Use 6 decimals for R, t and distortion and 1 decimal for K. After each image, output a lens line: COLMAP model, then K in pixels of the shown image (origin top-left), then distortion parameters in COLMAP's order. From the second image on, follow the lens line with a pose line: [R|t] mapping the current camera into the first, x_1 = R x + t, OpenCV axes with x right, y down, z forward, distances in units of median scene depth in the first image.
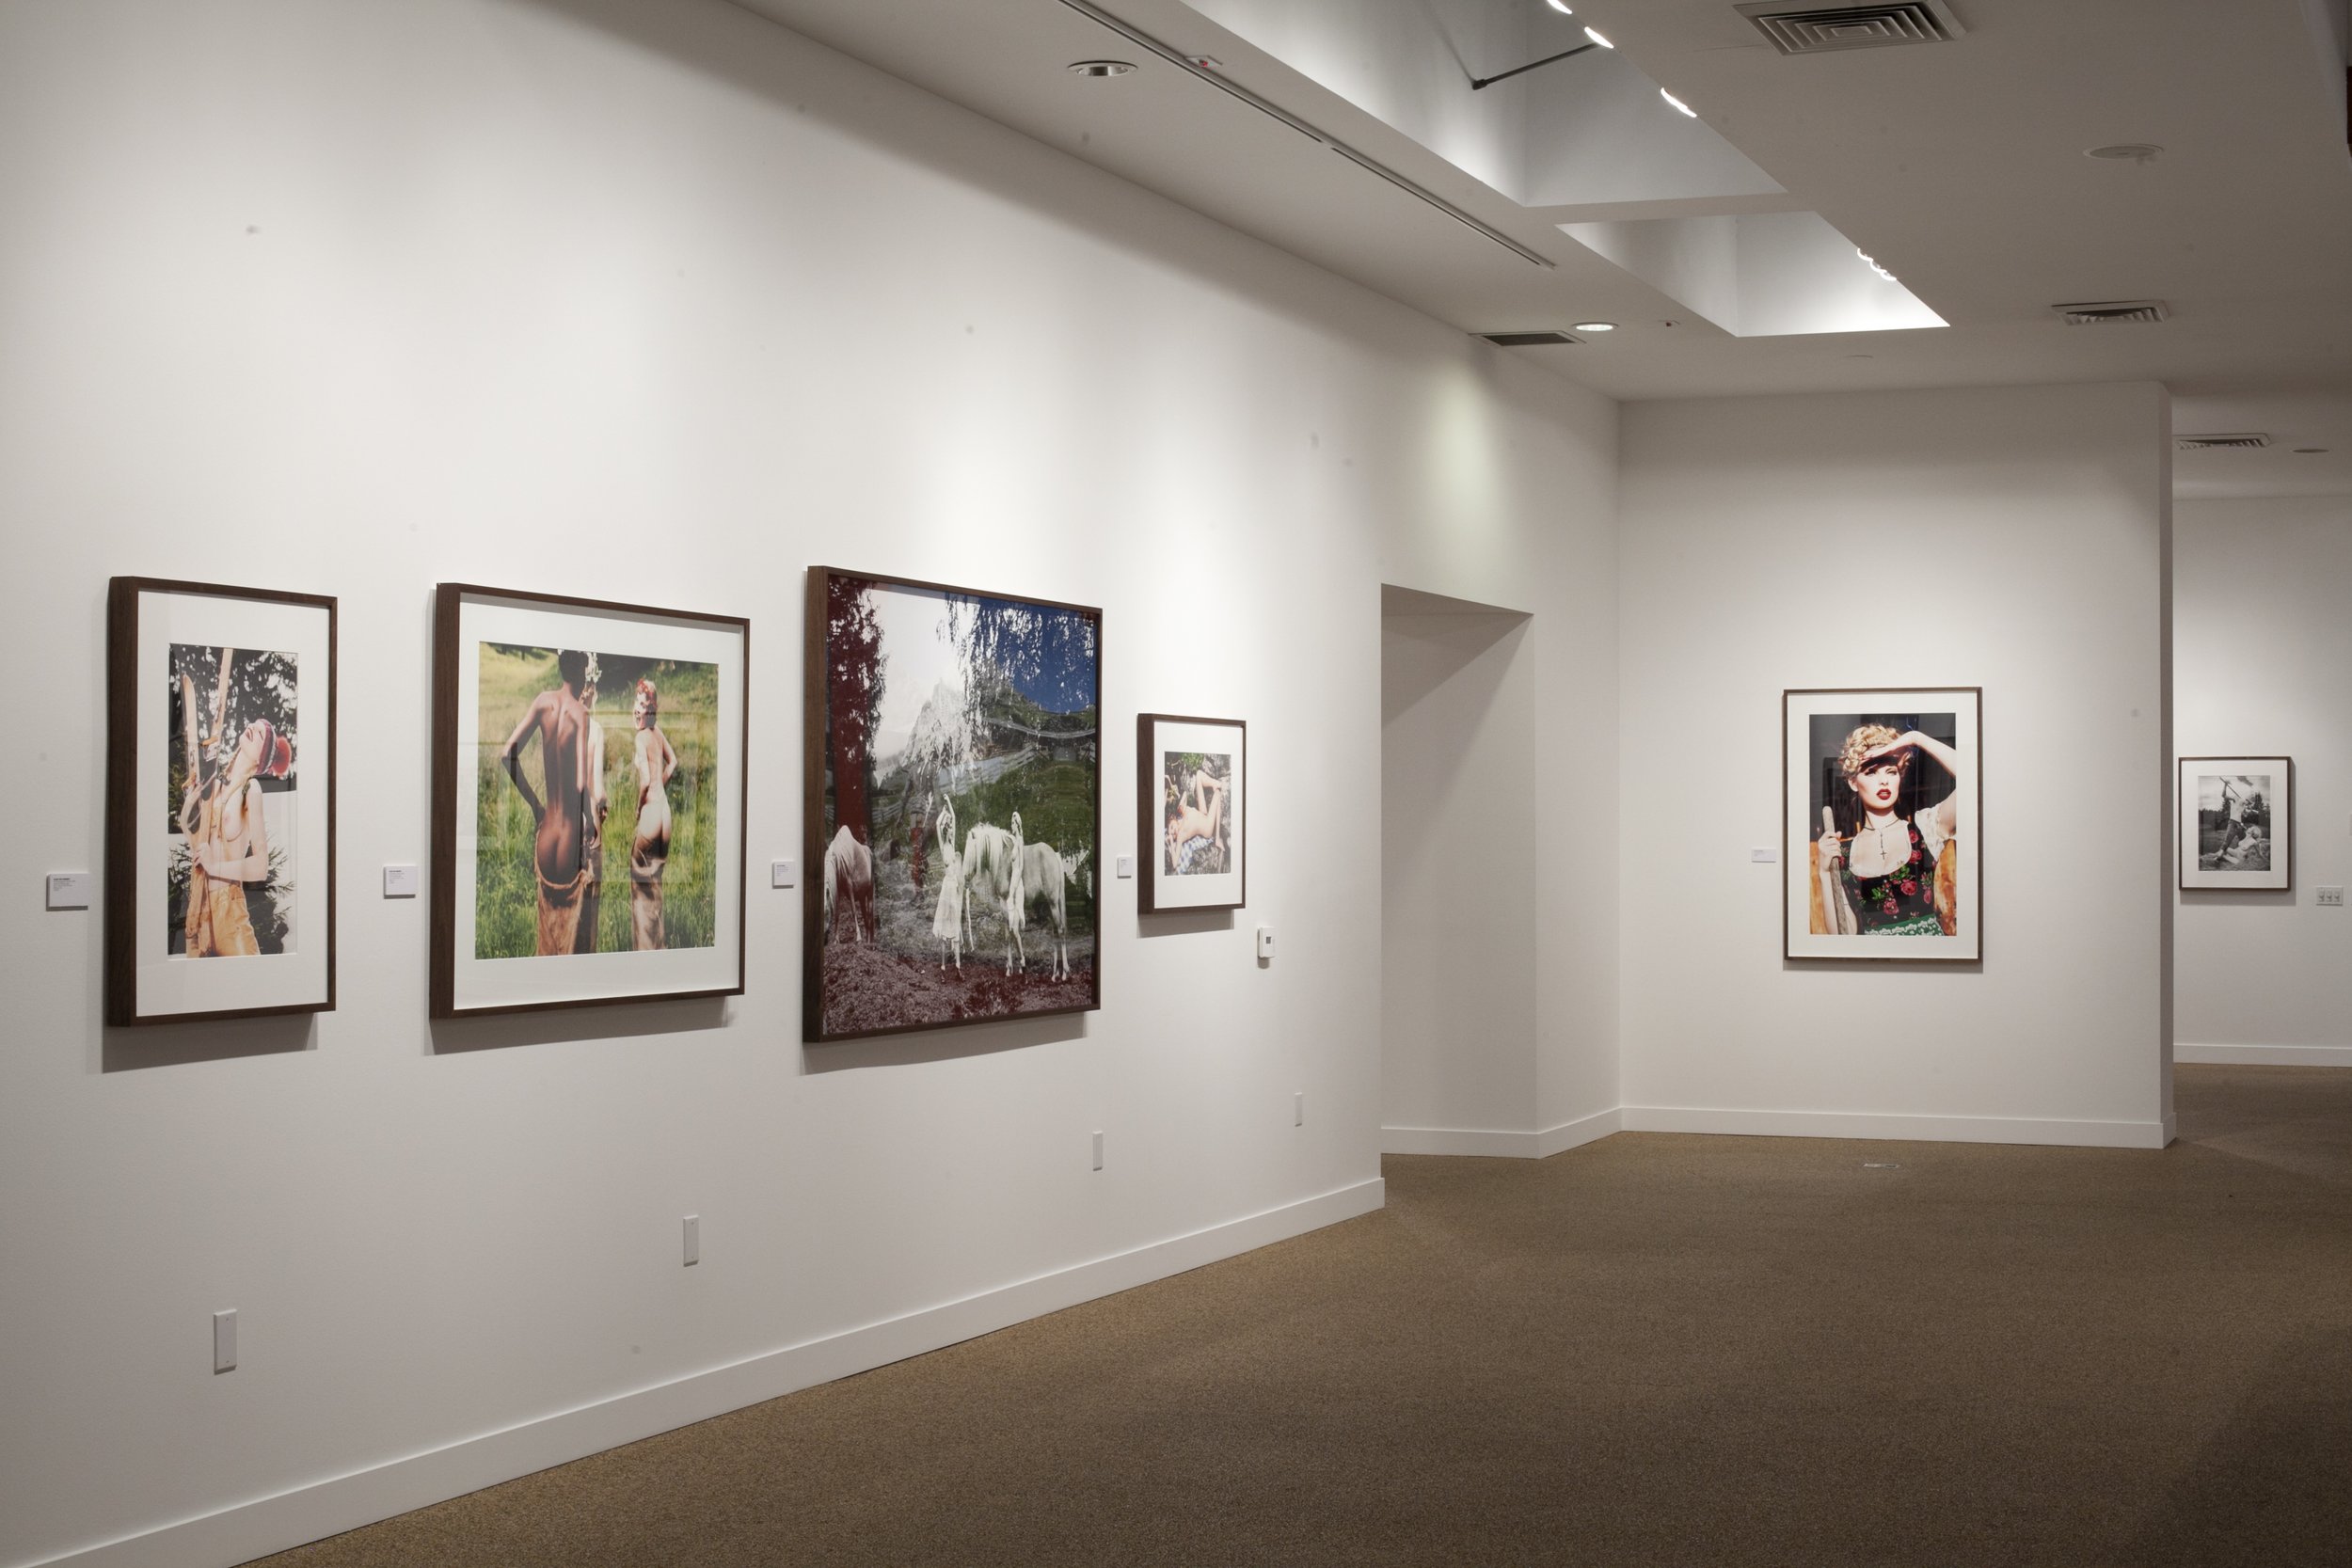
lens RADIAL K [[3651.1, 0, 1176.9], [0, 3651.1, 784.2], [0, 0, 1]] dist [-0.047926, 0.000000]
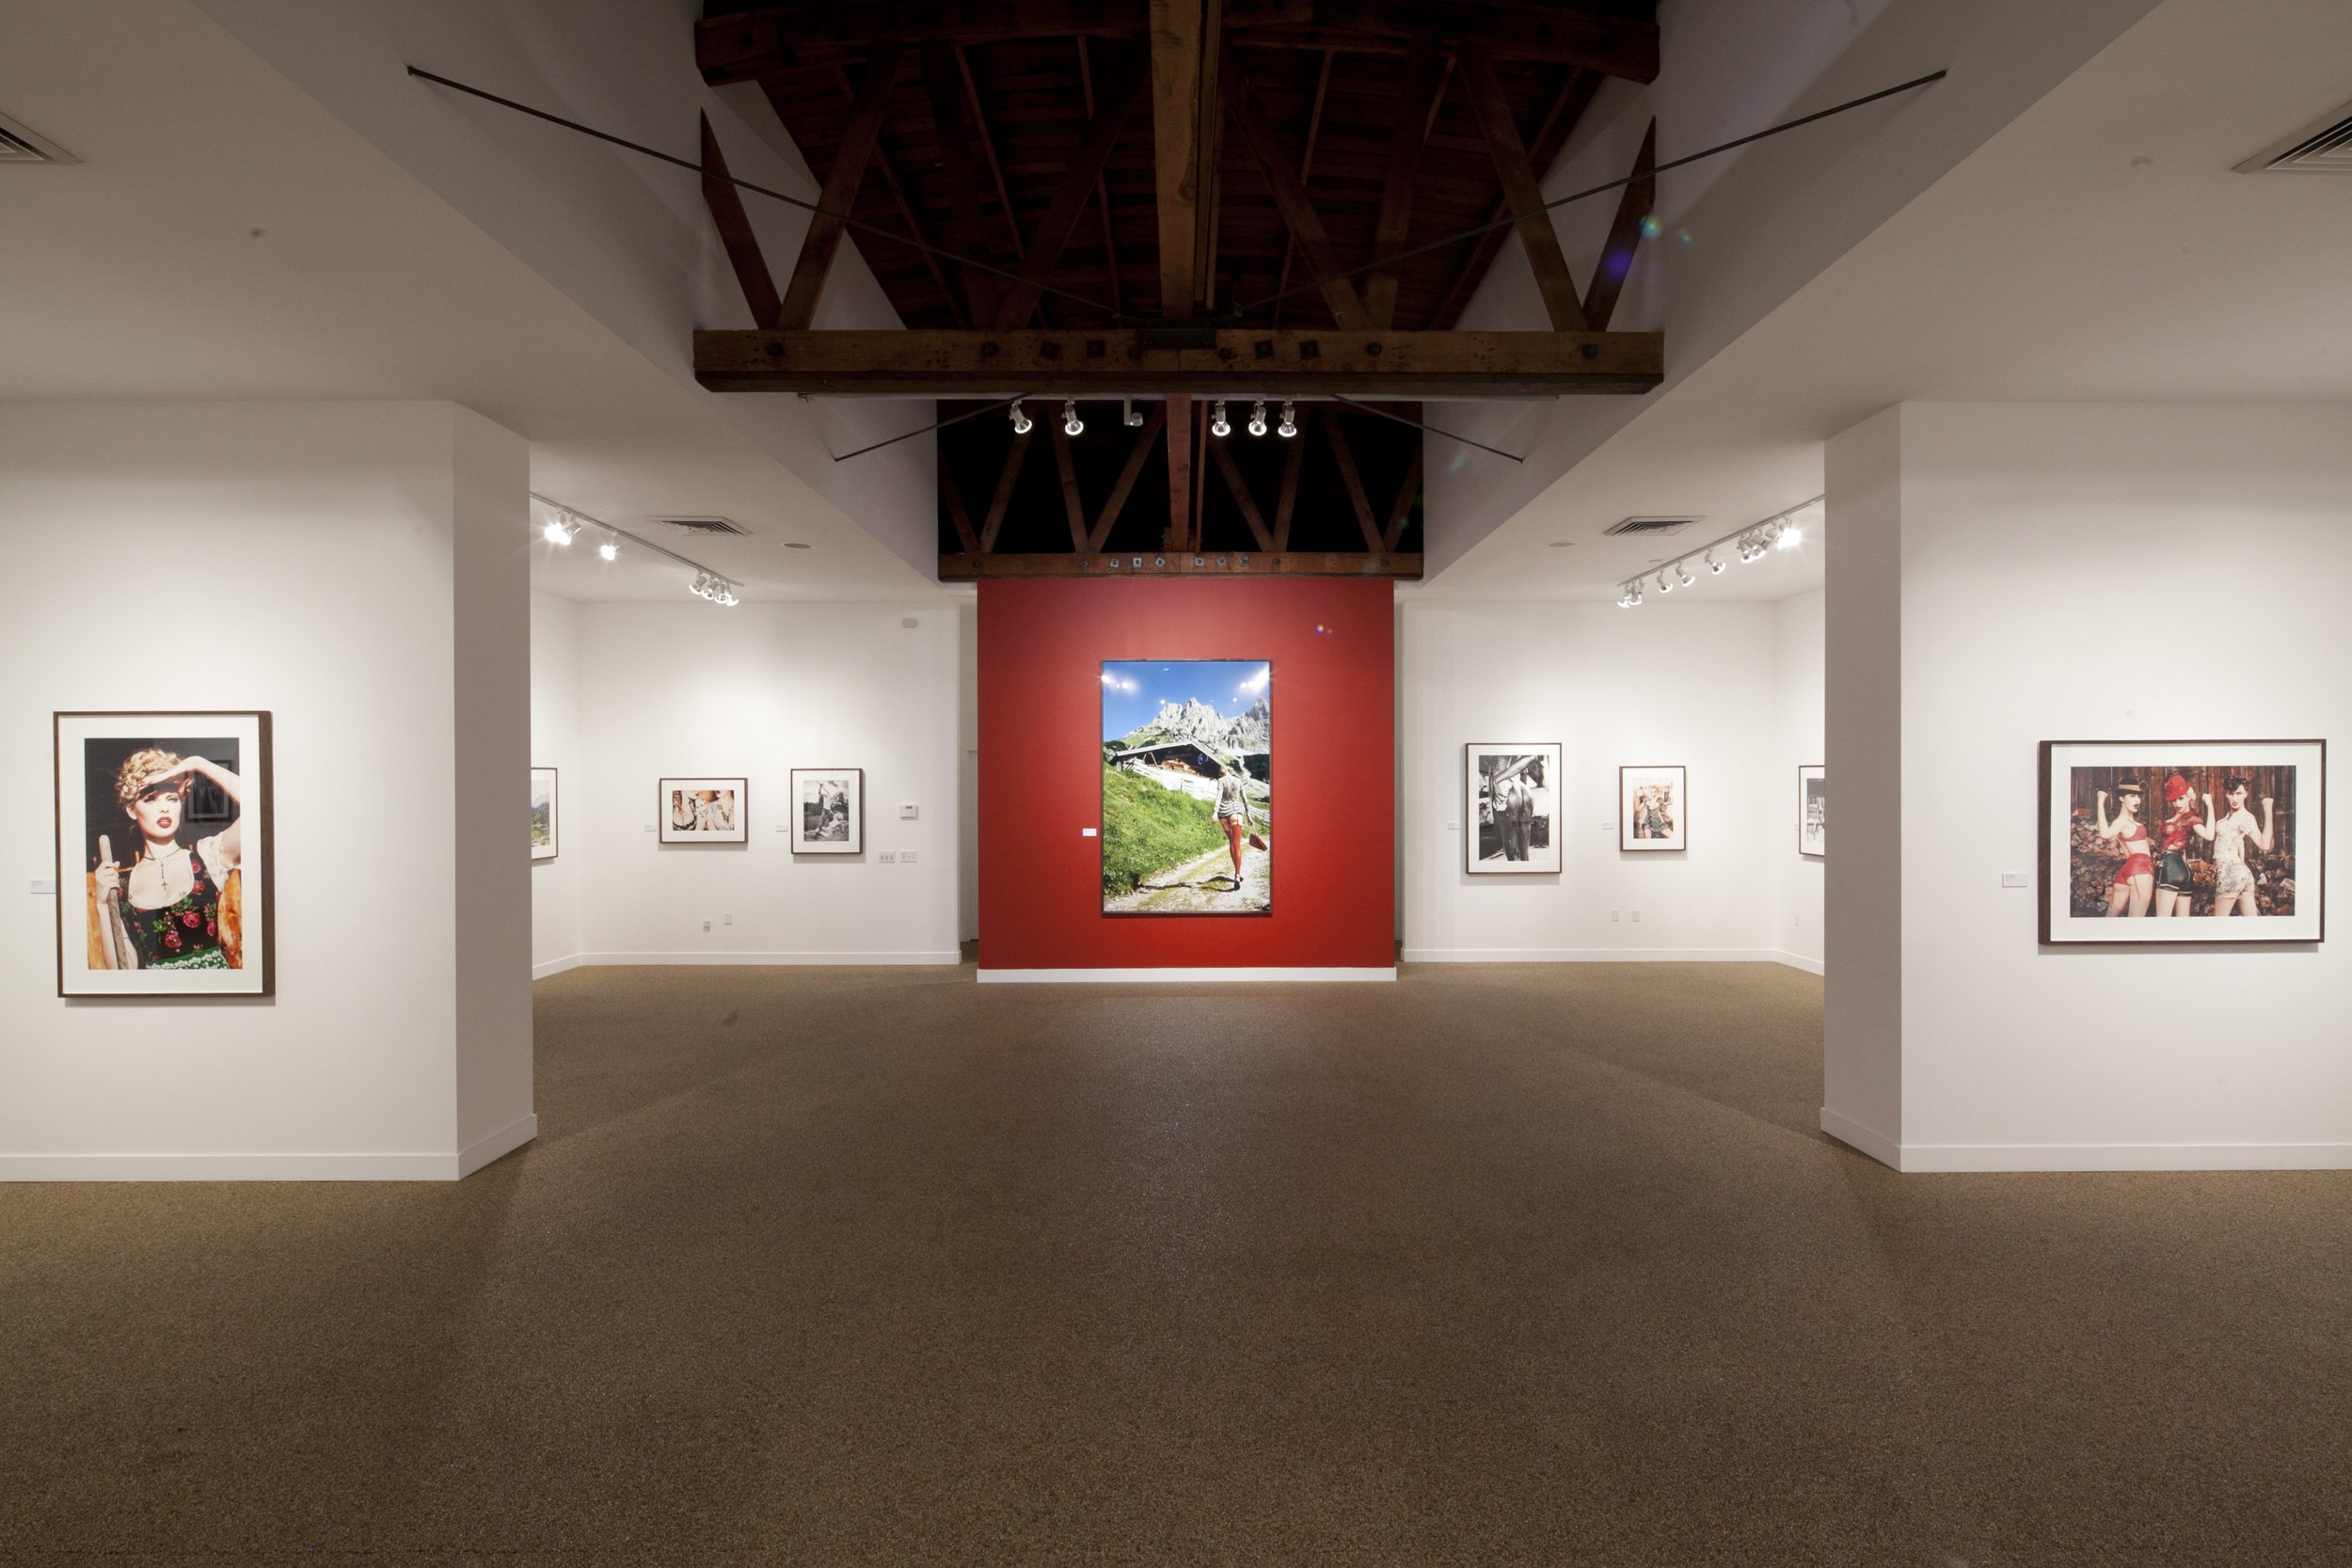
lens RADIAL K [[1136.2, 0, 1177.1], [0, 1136.2, 781.1], [0, 0, 1]] dist [-0.000665, -0.000073]
pose [[0.939343, -0.005779, 0.342932, 0.340821], [0.000343, 0.999873, 0.015911, -0.012633], [-0.342980, -0.014828, 0.939226, 0.628530]]
